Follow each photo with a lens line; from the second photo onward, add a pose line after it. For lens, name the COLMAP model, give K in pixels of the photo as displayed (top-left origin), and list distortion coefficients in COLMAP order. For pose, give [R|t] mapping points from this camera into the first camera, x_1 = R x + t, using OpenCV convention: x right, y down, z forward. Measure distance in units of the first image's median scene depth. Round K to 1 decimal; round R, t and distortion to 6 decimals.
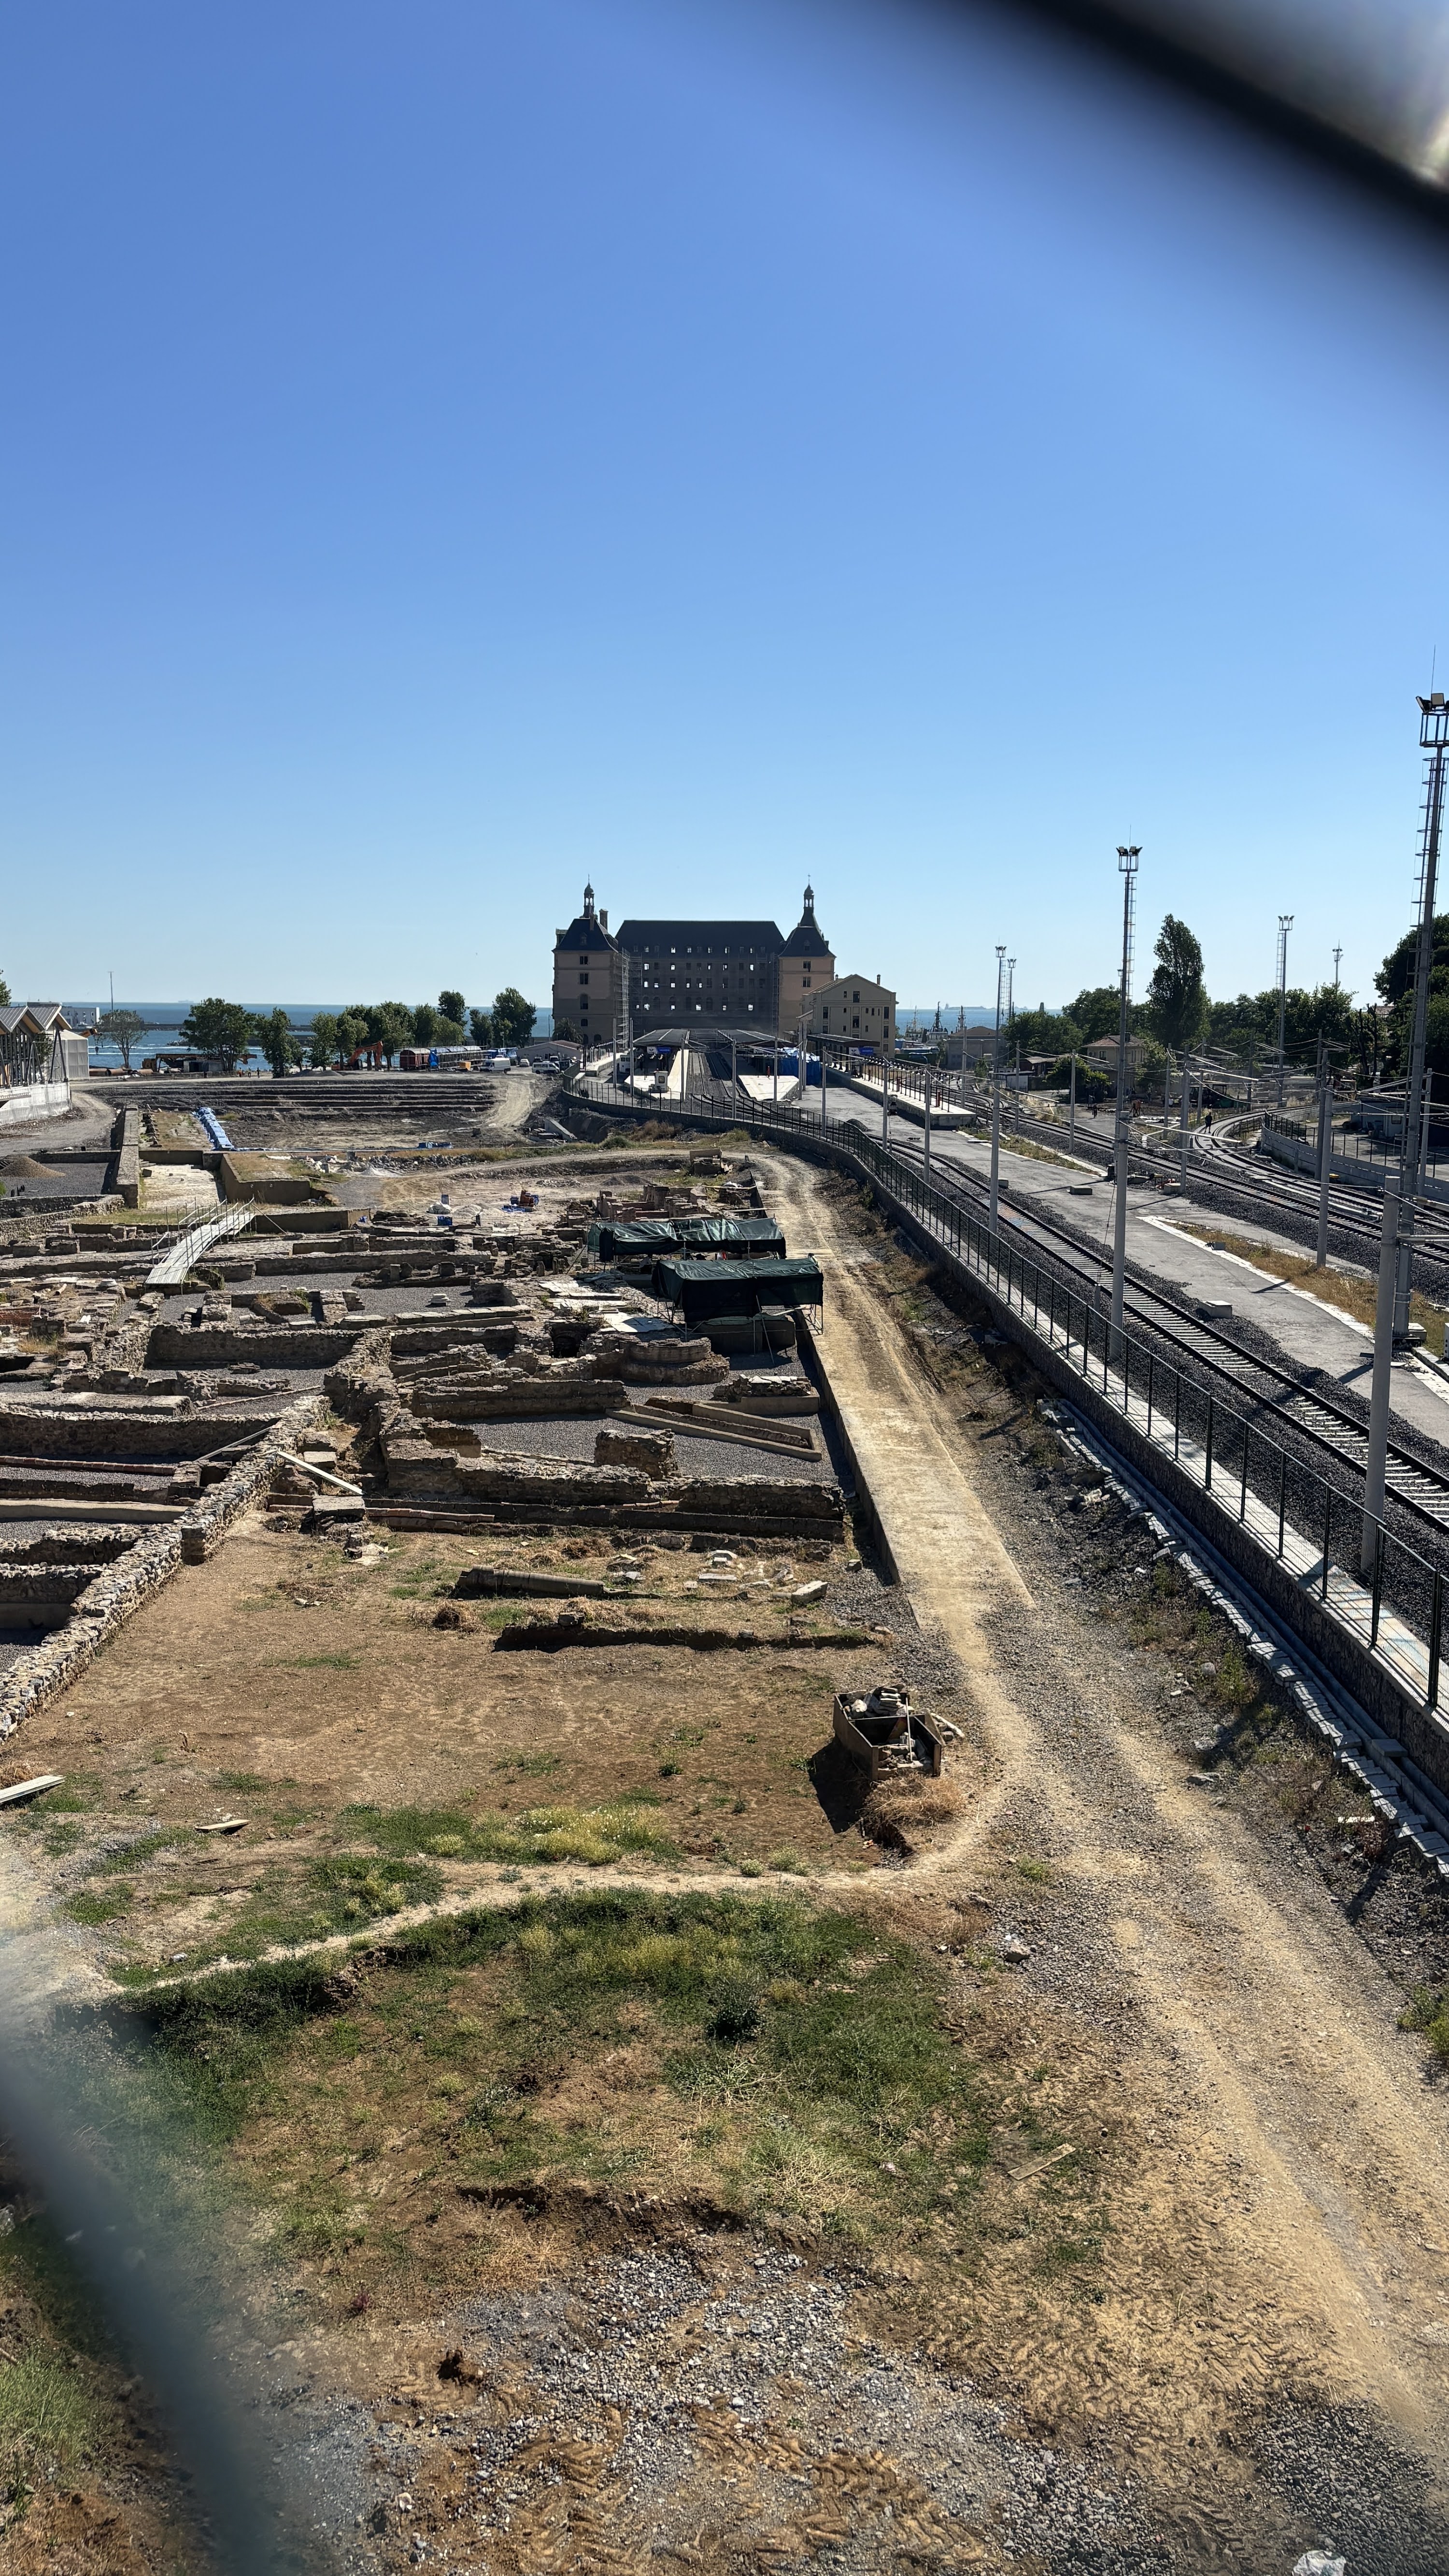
lens RADIAL K [[2020.0, 0, 724.5], [0, 2020.0, 1288.0], [0, 0, 1]] dist [0.002576, -0.001608]
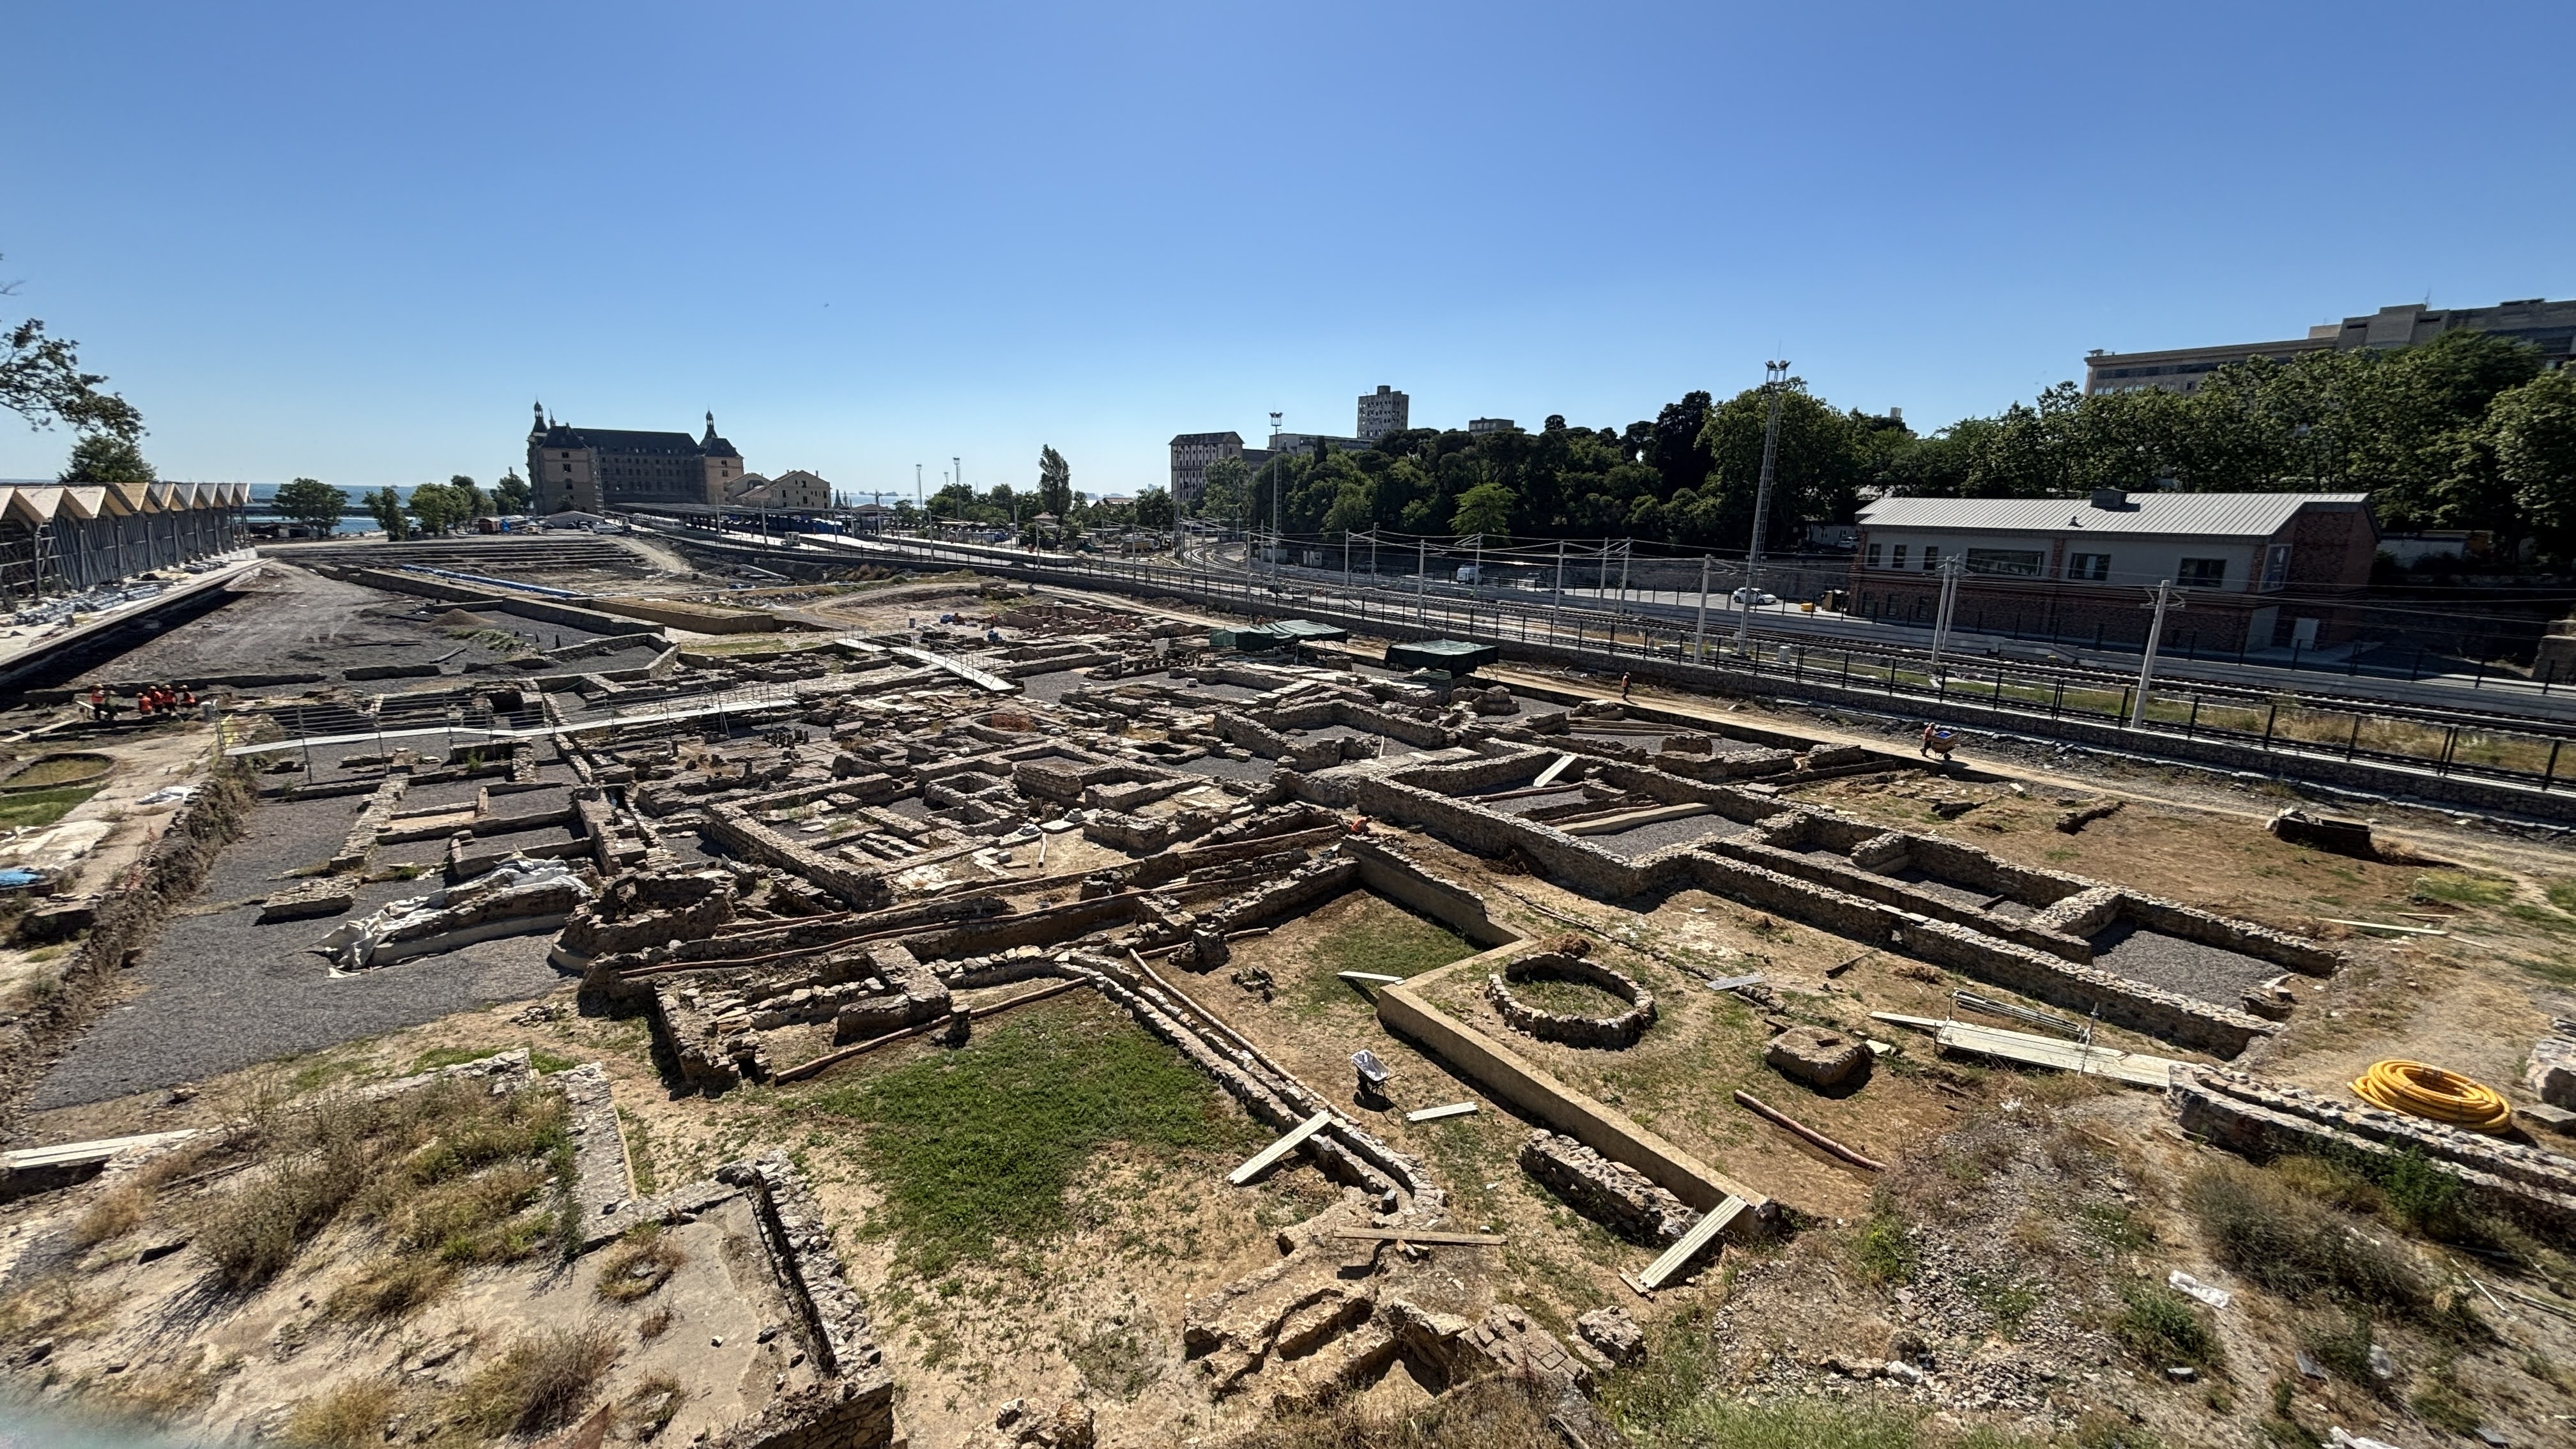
lens RADIAL K [[1056.0, 0, 1288.0], [0, 1056.0, 724.5], [0, 0, 1]] dist [0.001083, 0.000401]
pose [[0.785494, -0.121158, 0.606893, -0.147157], [0.070893, 0.991809, 0.106246, -0.012206], [-0.614795, -0.040431, 0.787650, 0.061965]]
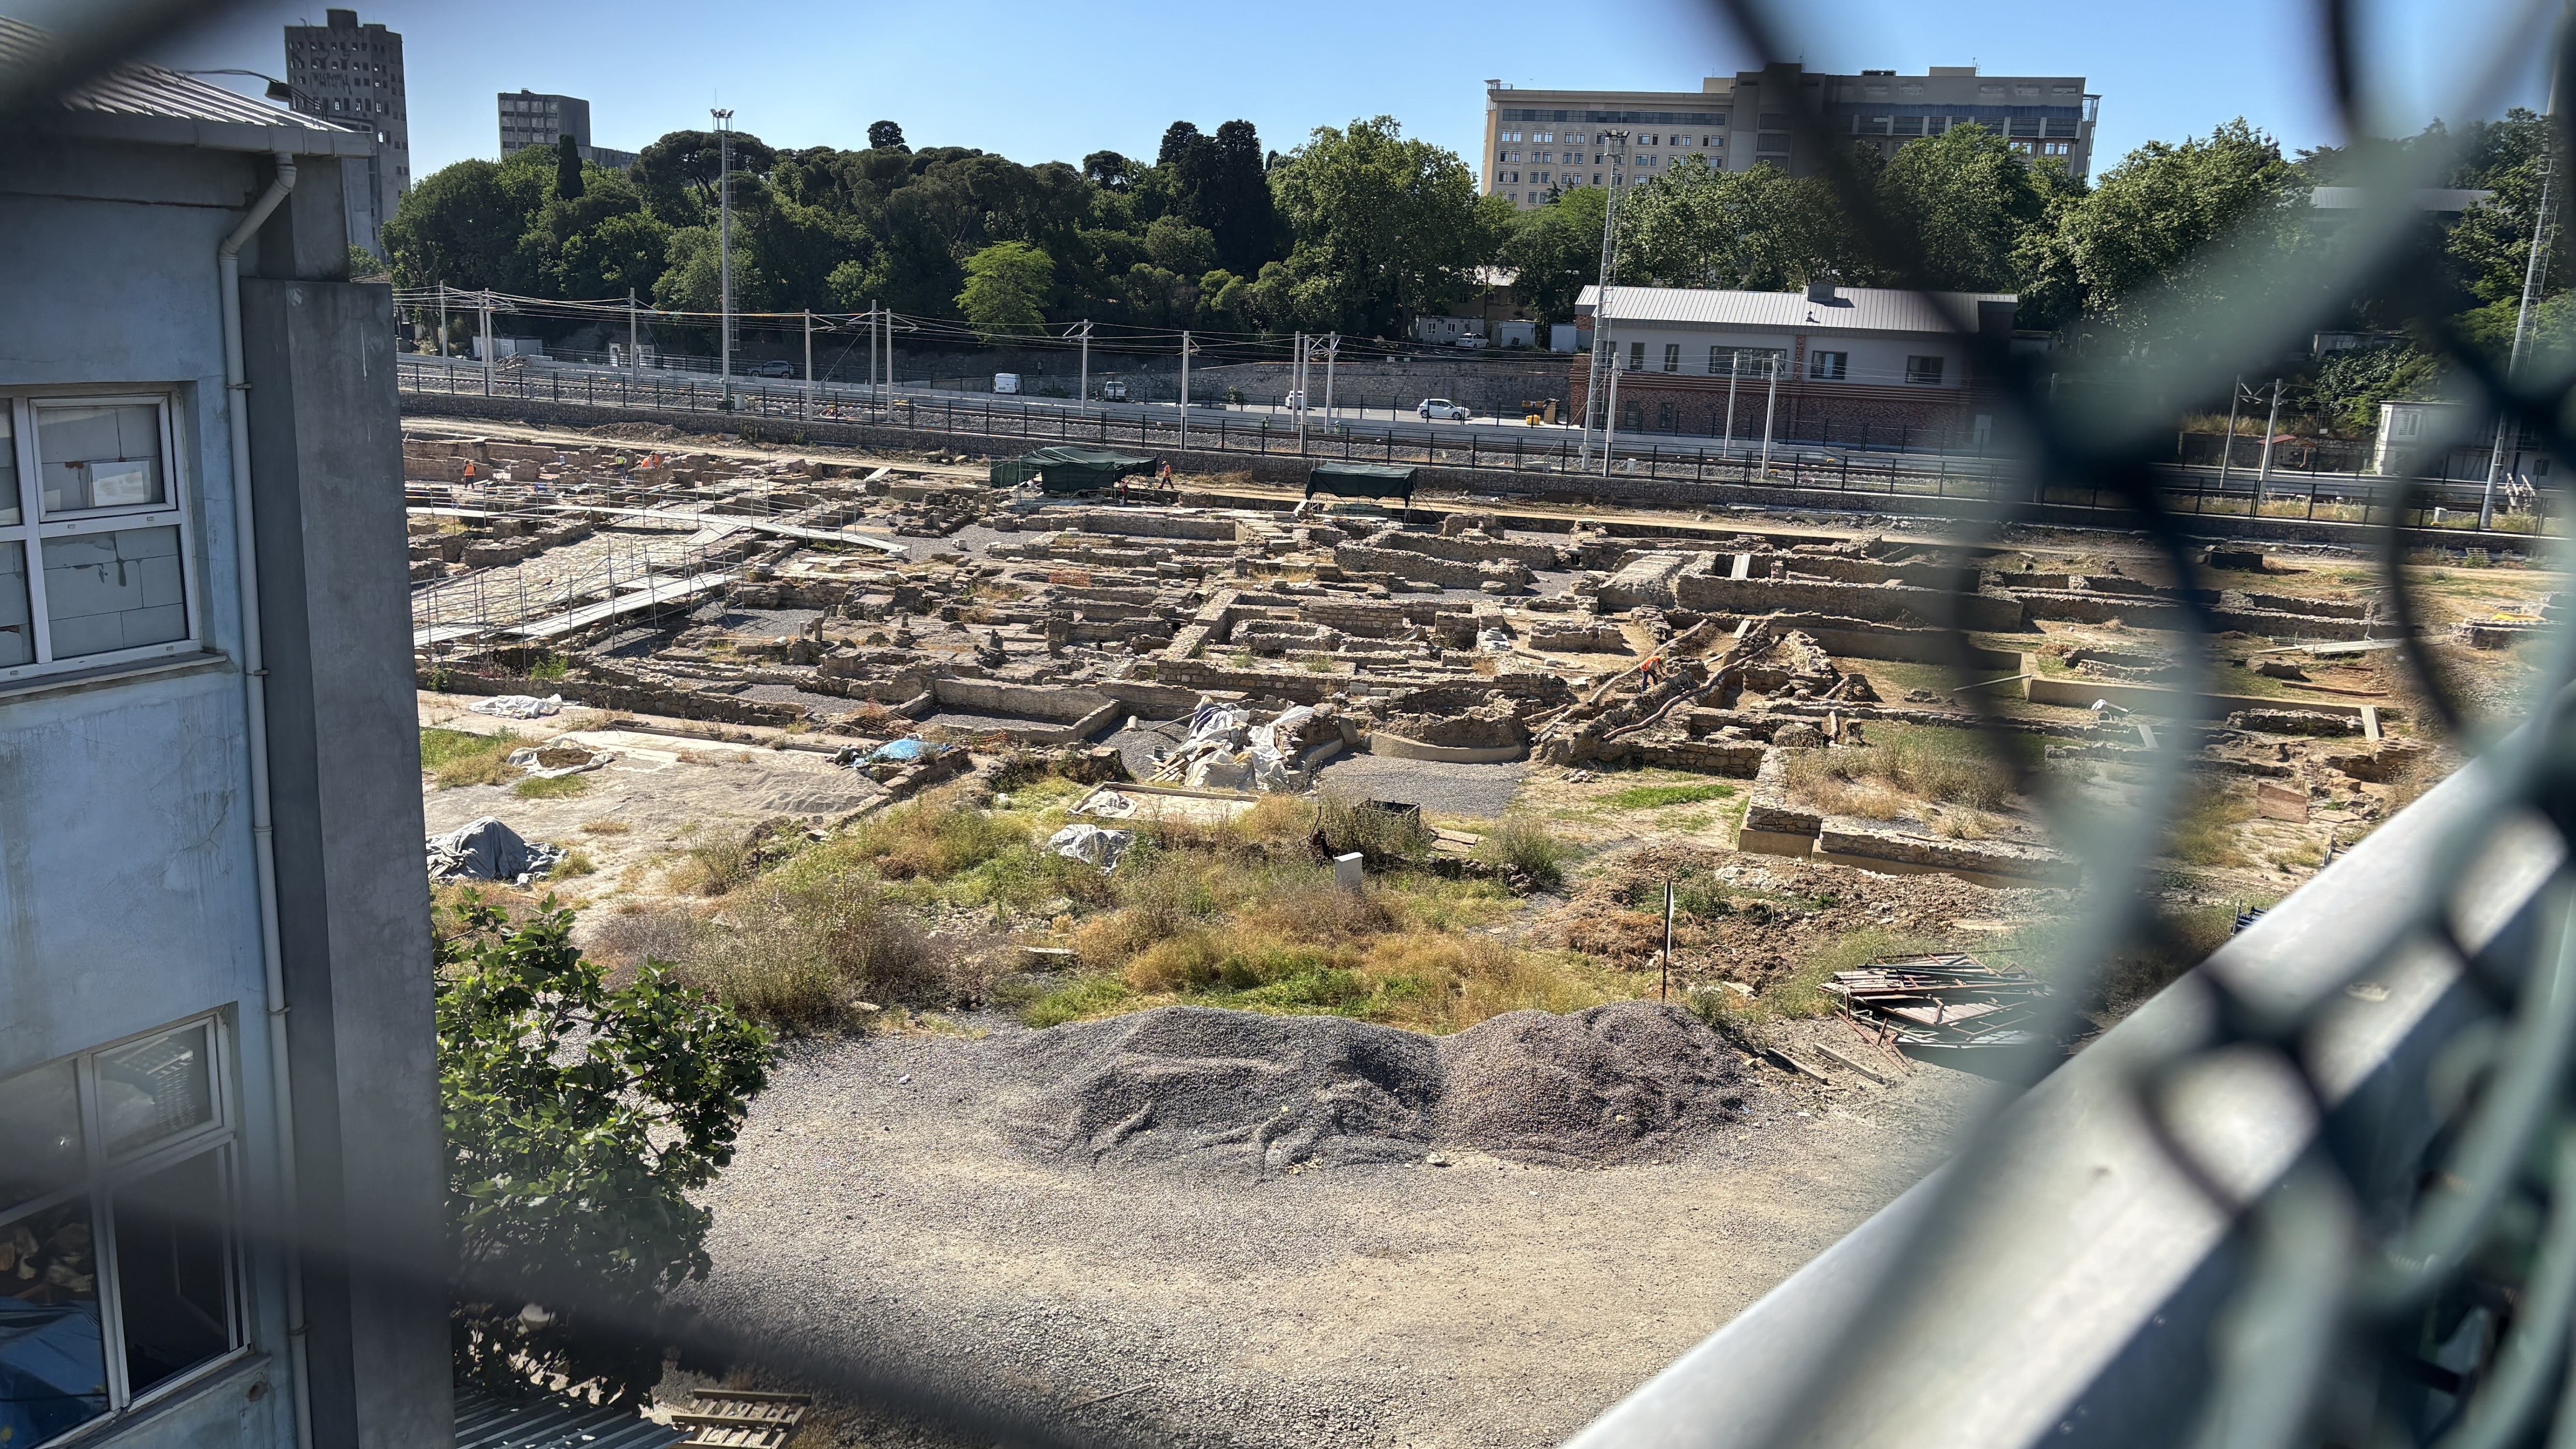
lens RADIAL K [[2020.0, 0, 1288.0], [0, 2020.0, 724.5], [0, 0, 1]] dist [0.002576, -0.001608]
pose [[0.275341, -0.191550, 0.942070, -0.280392], [0.086846, 0.980898, 0.174062, -0.018171], [-0.957416, 0.033889, 0.286717, 0.119002]]
